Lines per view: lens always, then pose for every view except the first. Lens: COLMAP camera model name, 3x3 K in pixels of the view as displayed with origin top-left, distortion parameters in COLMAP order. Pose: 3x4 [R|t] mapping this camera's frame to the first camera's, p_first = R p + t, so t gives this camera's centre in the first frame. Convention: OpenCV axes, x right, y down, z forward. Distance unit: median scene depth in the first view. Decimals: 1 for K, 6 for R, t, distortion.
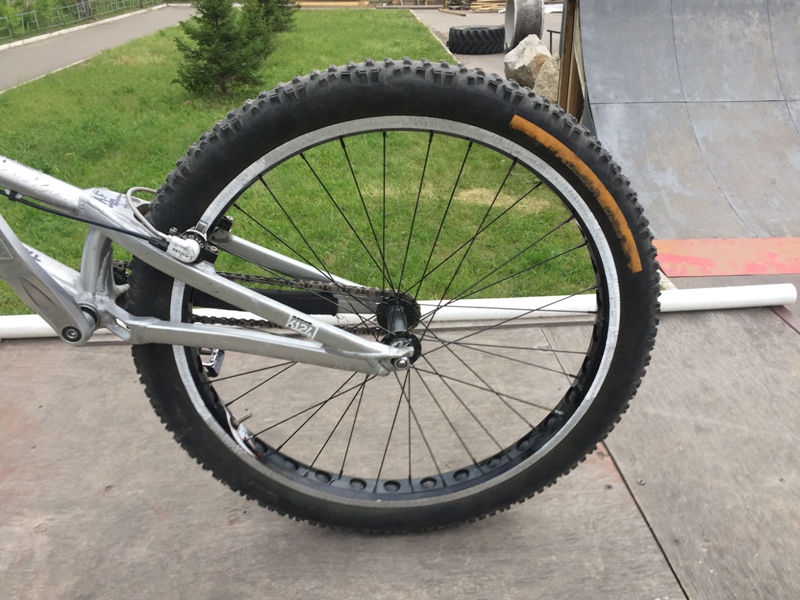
lens RADIAL K [[757.0, 0, 400.7], [0, 757.0, 307.9], [0, 0, 1]] dist [0.113790, -0.182278]
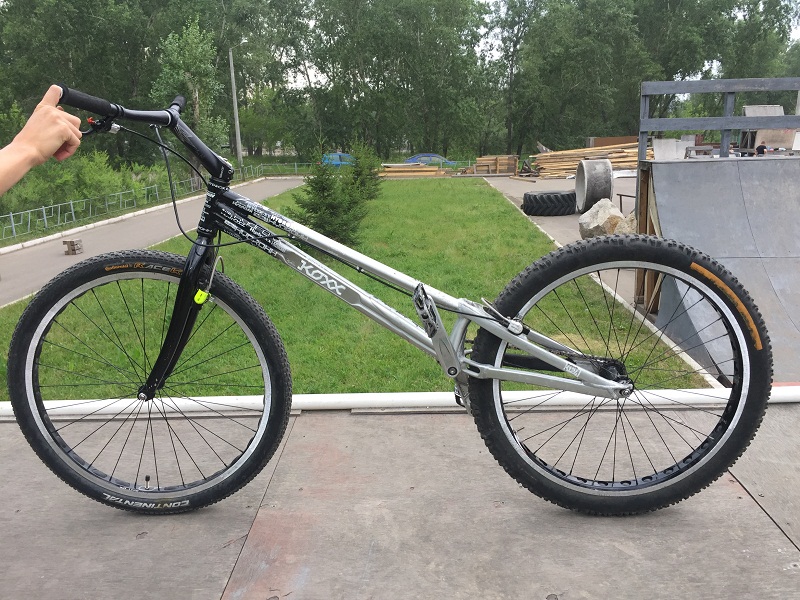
lens RADIAL K [[757.0, 0, 379.2], [0, 757.0, 284.7], [0, 0, 1]] dist [0.113790, -0.182278]
pose [[0.993563, -0.001881, -0.113262, -0.038030], [-0.023921, 0.973831, -0.226013, 0.025942], [0.110723, 0.227267, 0.967517, -0.094093]]
